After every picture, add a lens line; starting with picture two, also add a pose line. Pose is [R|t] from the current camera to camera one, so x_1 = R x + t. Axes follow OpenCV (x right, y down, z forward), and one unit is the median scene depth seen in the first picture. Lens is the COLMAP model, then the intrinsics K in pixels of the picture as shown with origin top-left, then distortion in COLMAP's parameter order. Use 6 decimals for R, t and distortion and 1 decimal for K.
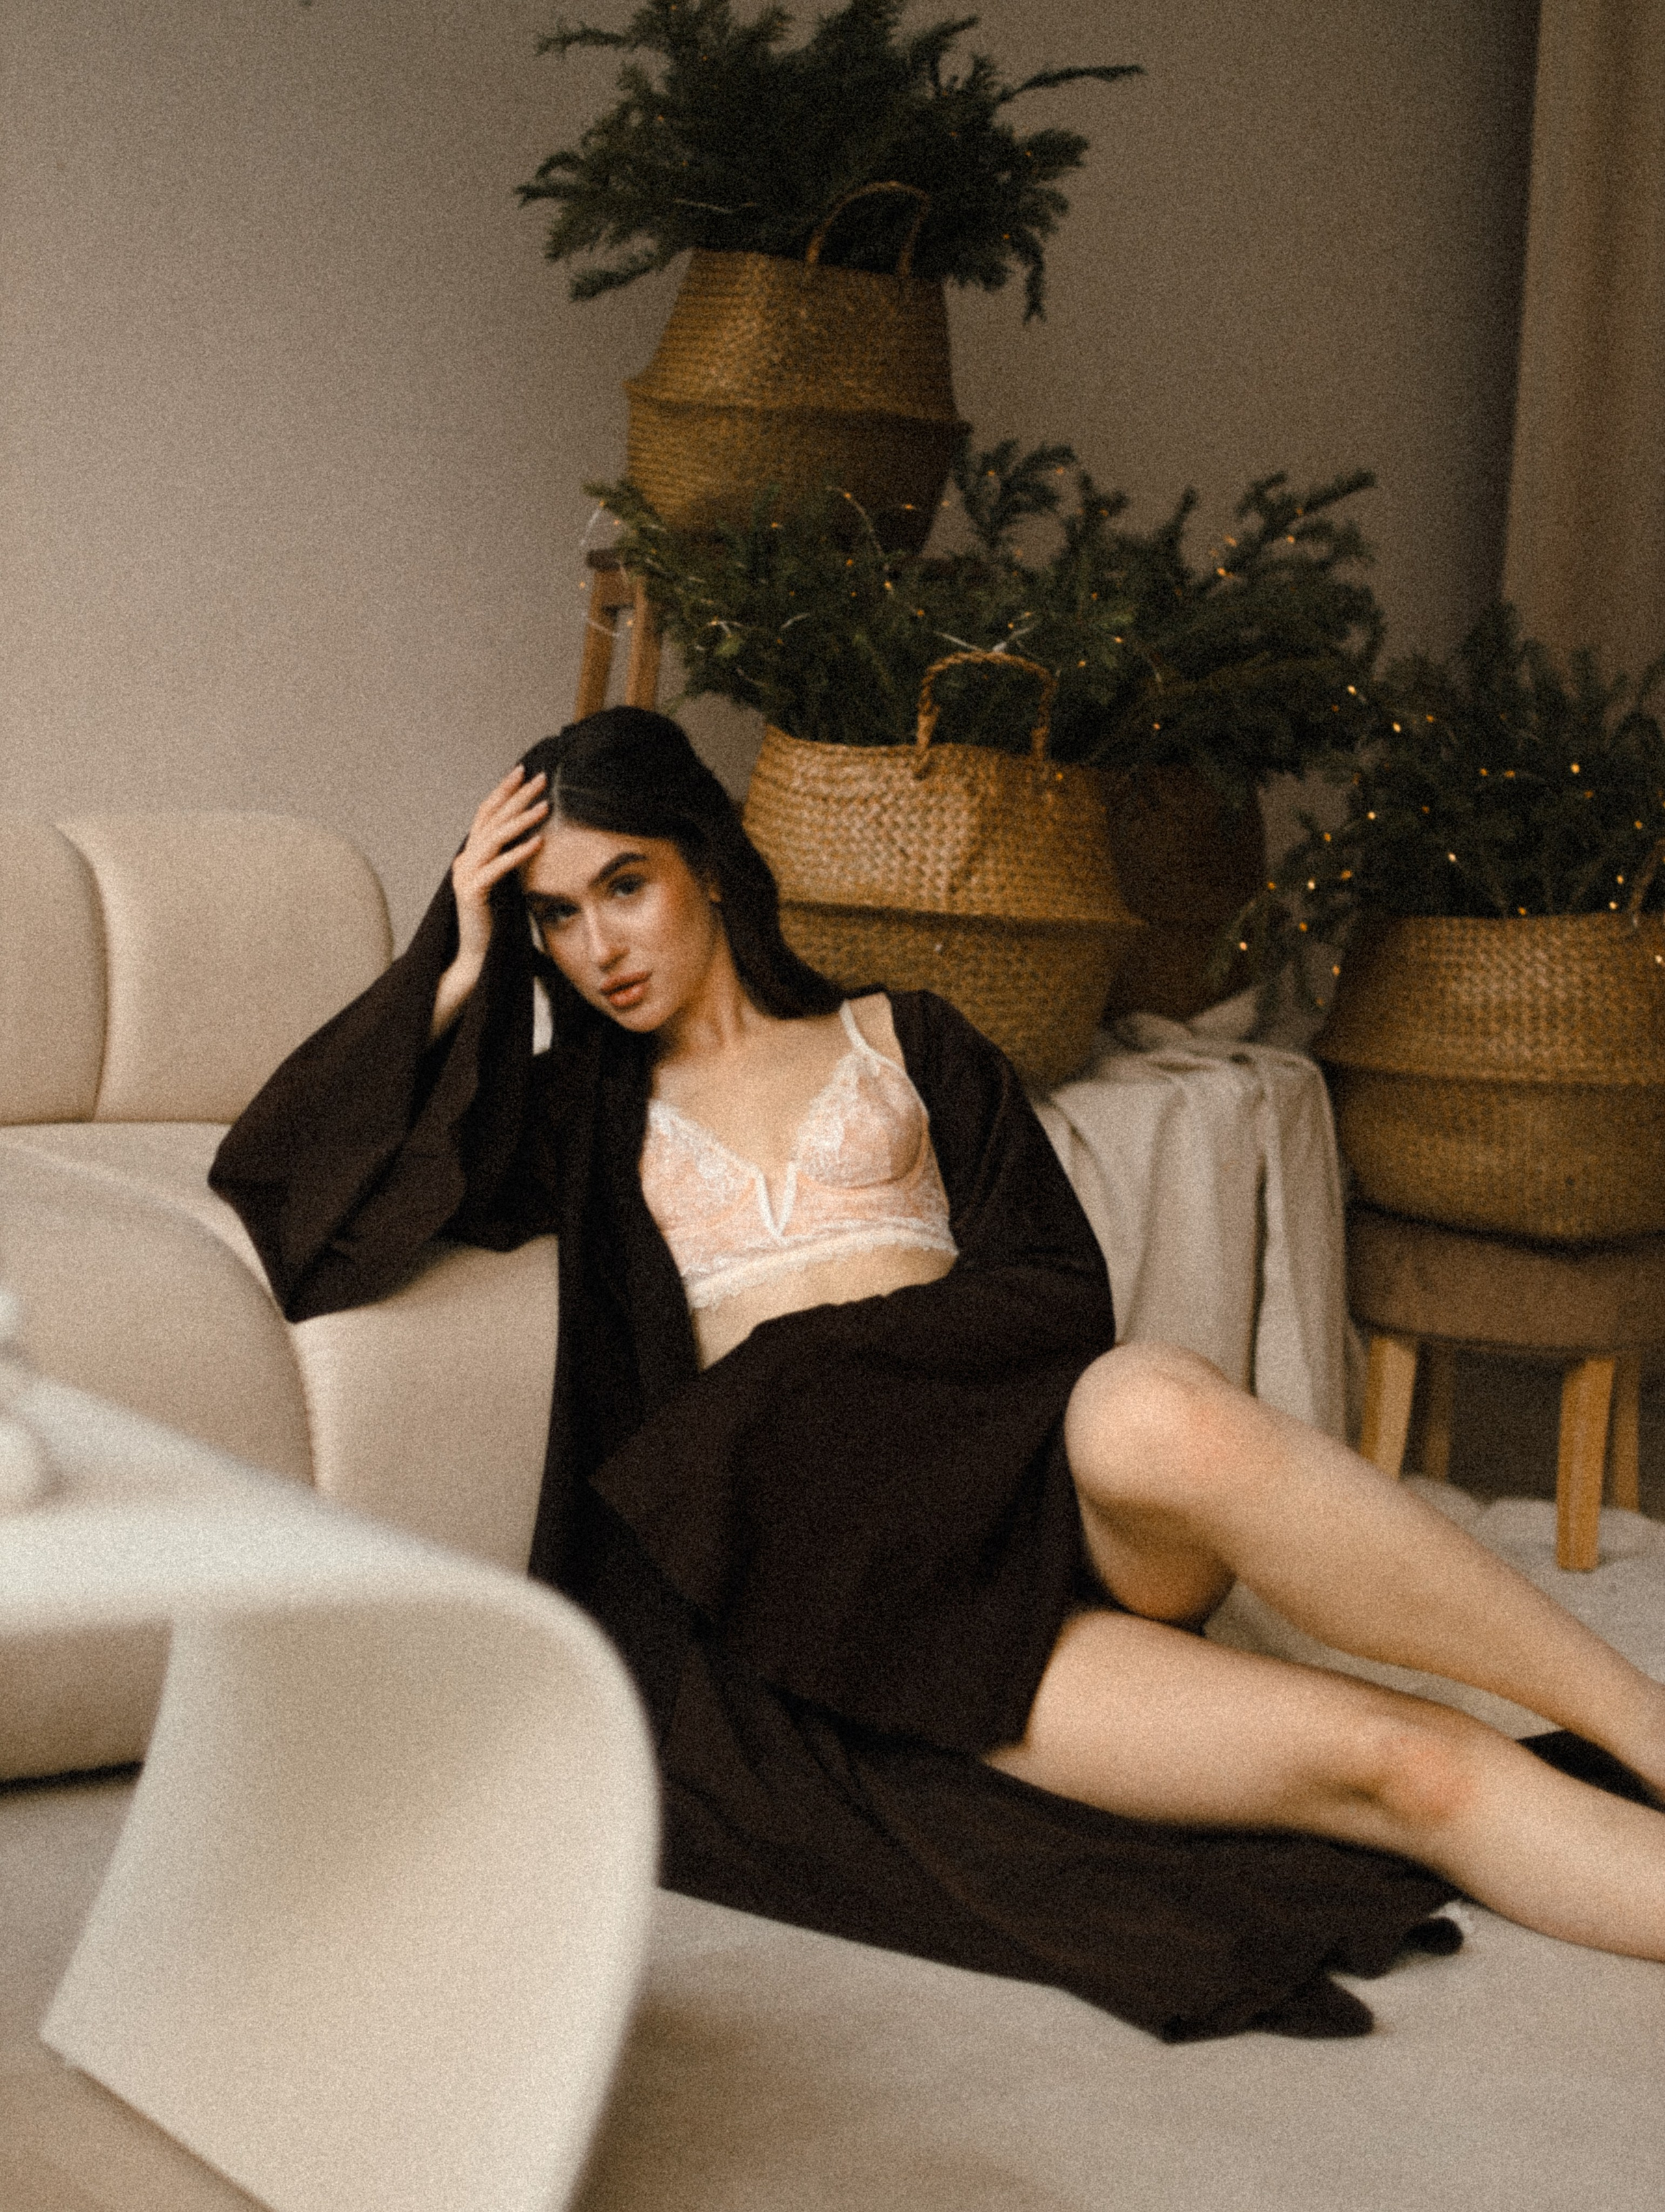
lens RADIAL K [[3620.7, 0, 818.2], [0, 3620.7, 1094.8], [0, 0, 1]] dist [-0.138899, 0.000000]
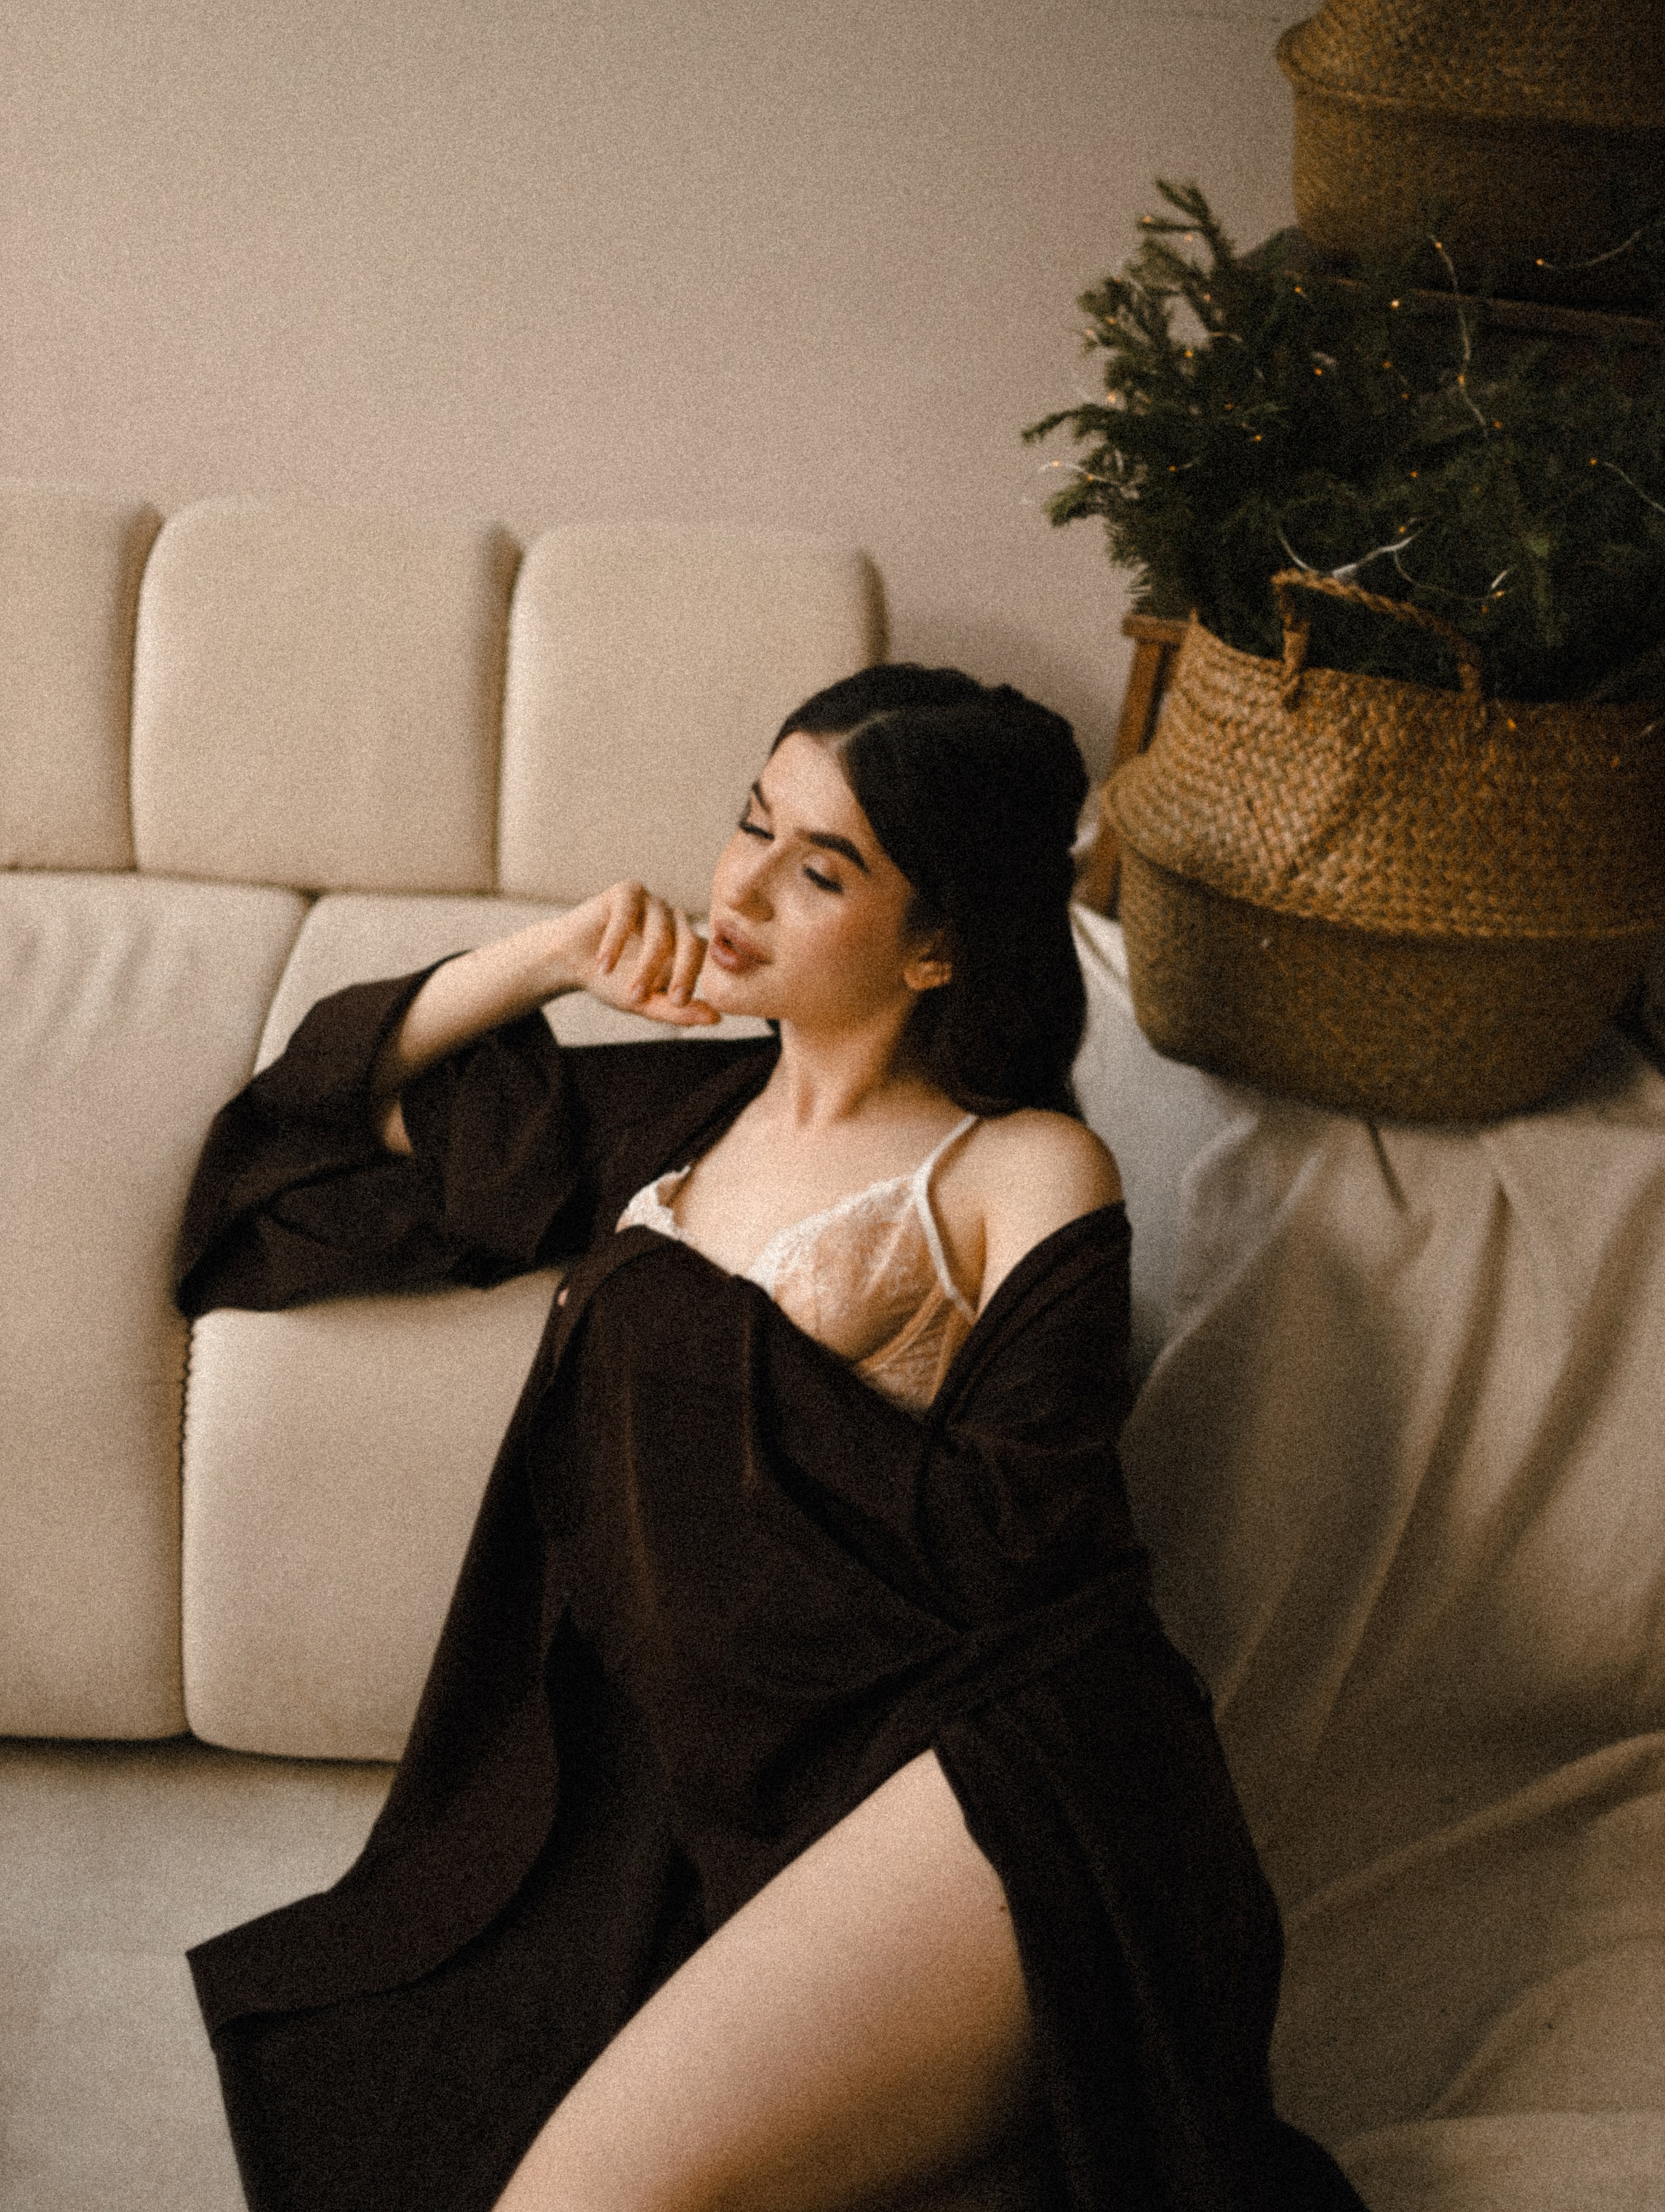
lens RADIAL K [[3620.7, 0, 833.0], [0, 3620.7, 1086.3], [0, 0, 1]] dist [-0.138899, 0.000000]
pose [[0.803615, 0.236953, -0.545946, 0.348491], [-0.086805, 0.954181, 0.286362, -0.202484], [0.588786, -0.182734, 0.787363, 0.330780]]
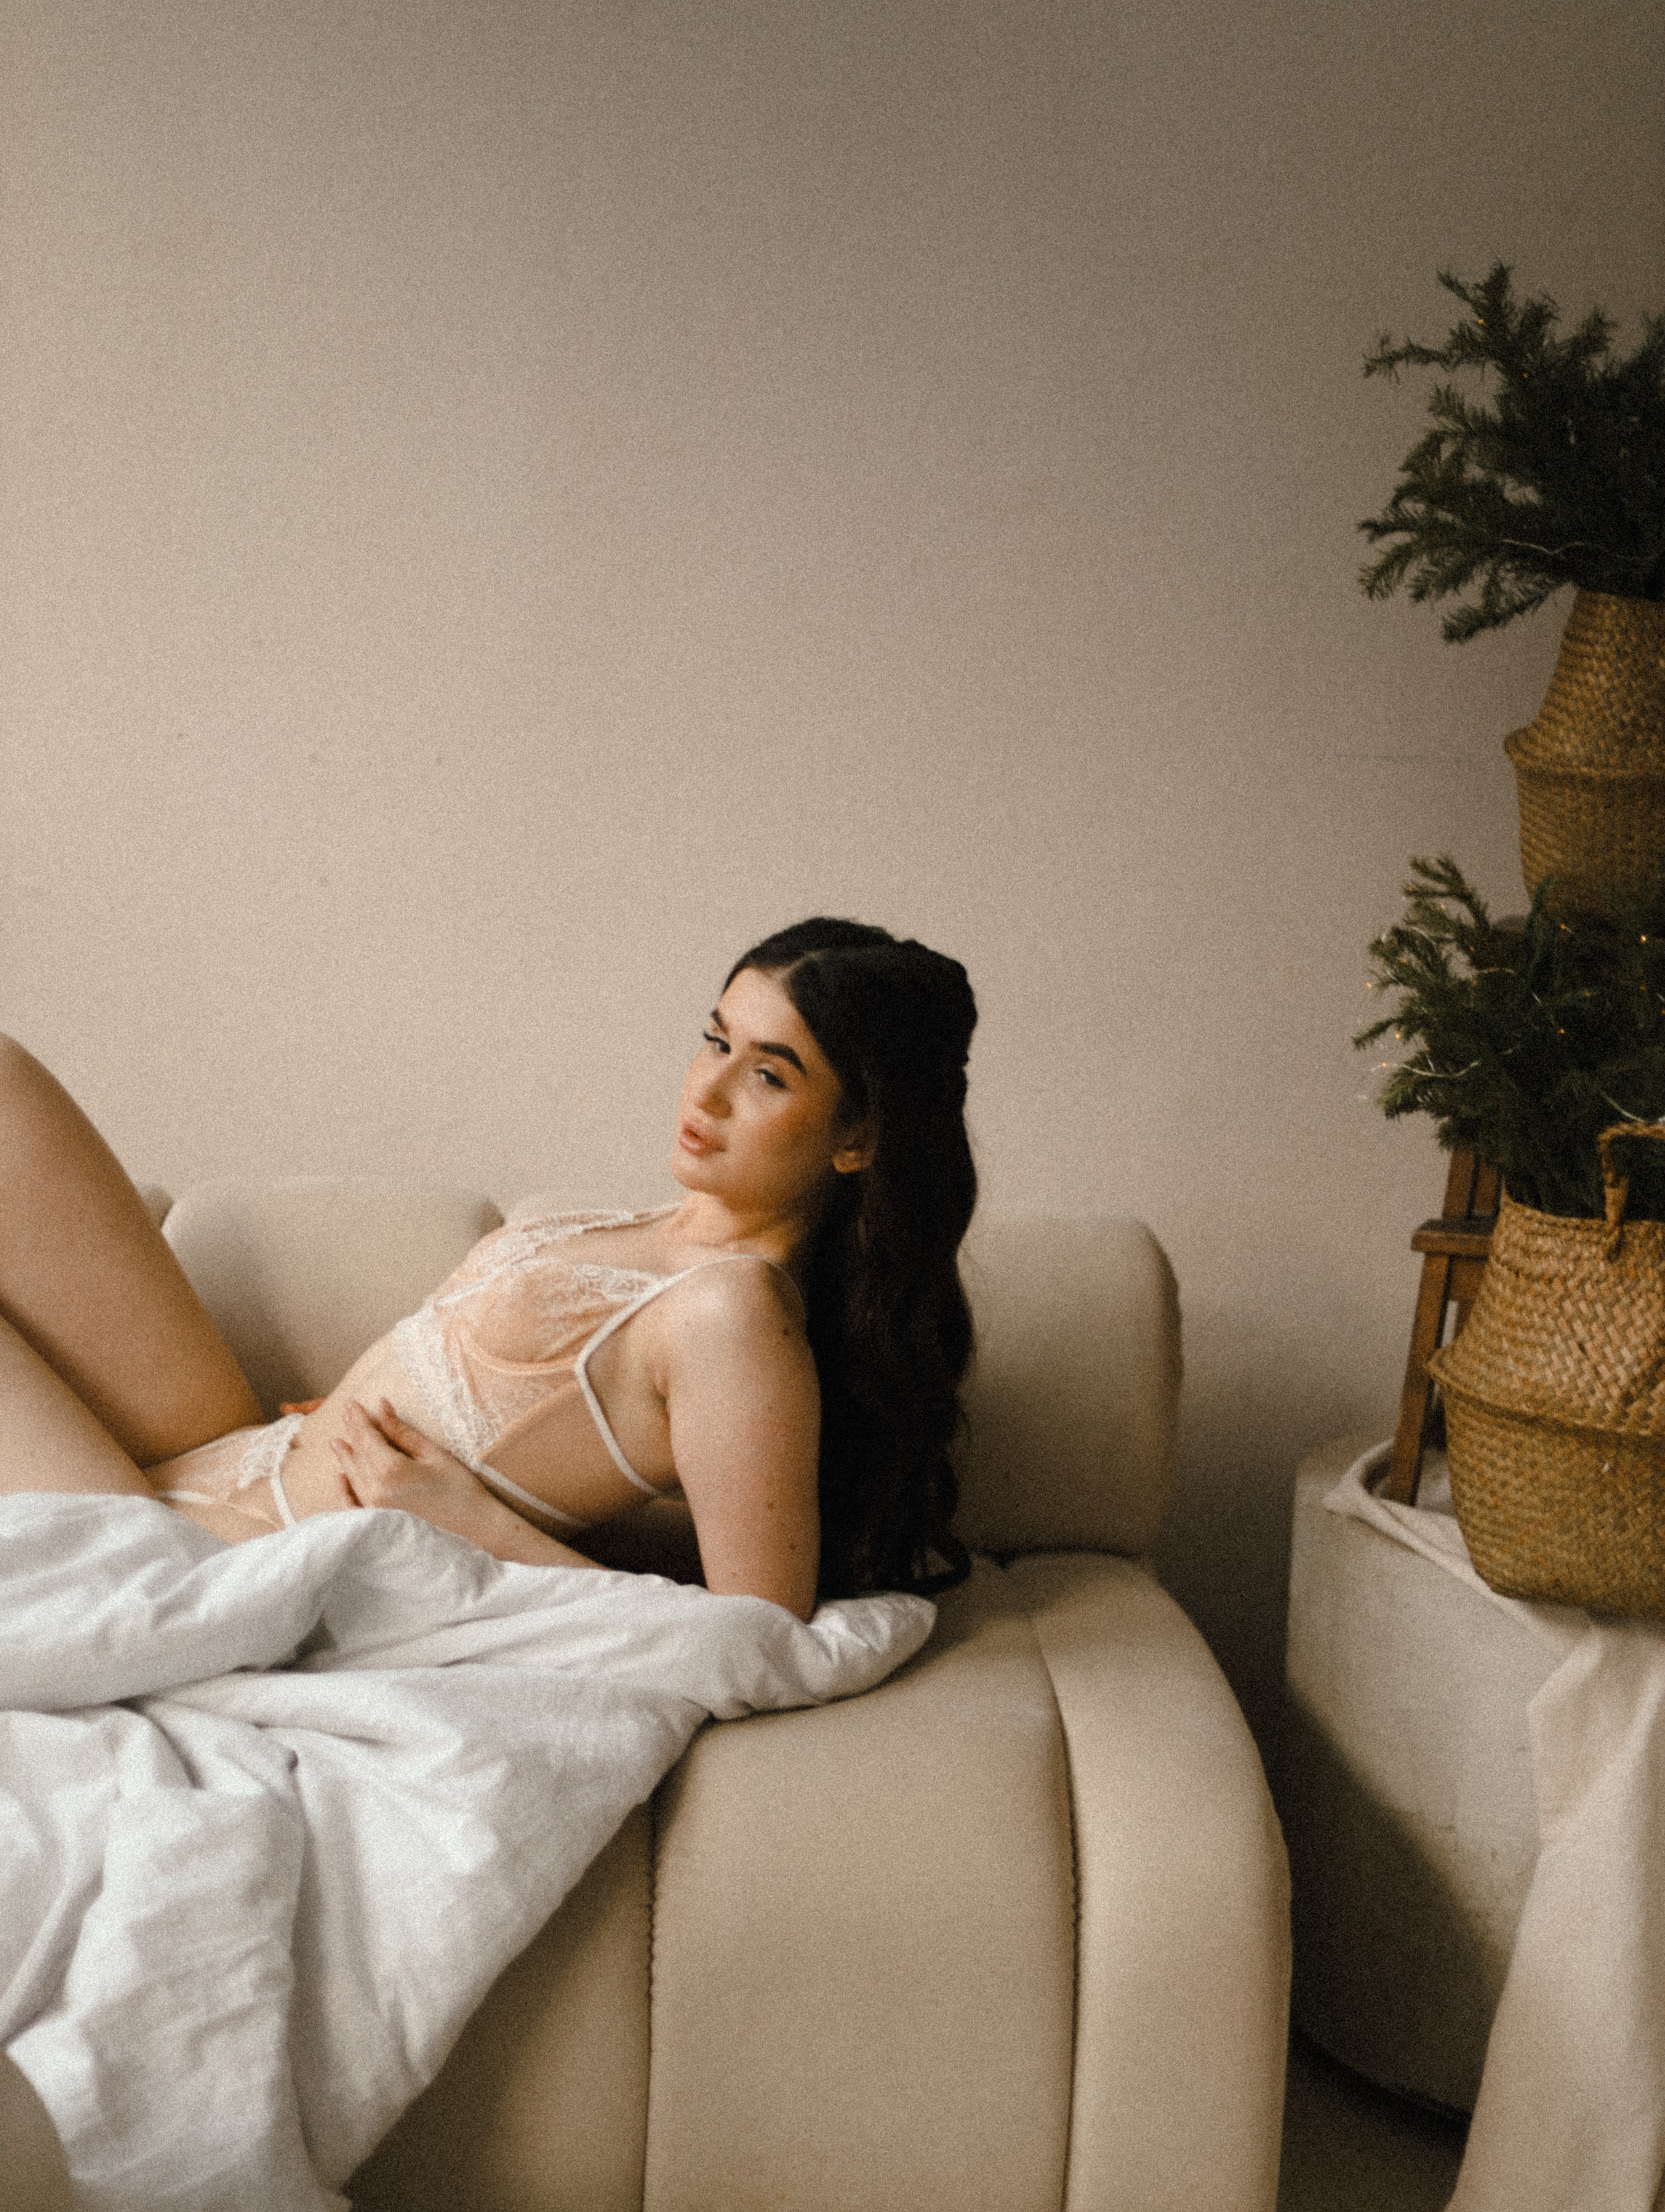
lens RADIAL K [[3620.7, 0, 836.2], [0, 3620.7, 1090.8], [0, 0, 1]] dist [-0.138899, 0.000000]
pose [[0.828801, 0.051370, -0.557180, 0.318805], [-0.056510, 0.998370, 0.007989, -0.115127], [0.556682, 0.024865, 0.830353, 0.195967]]
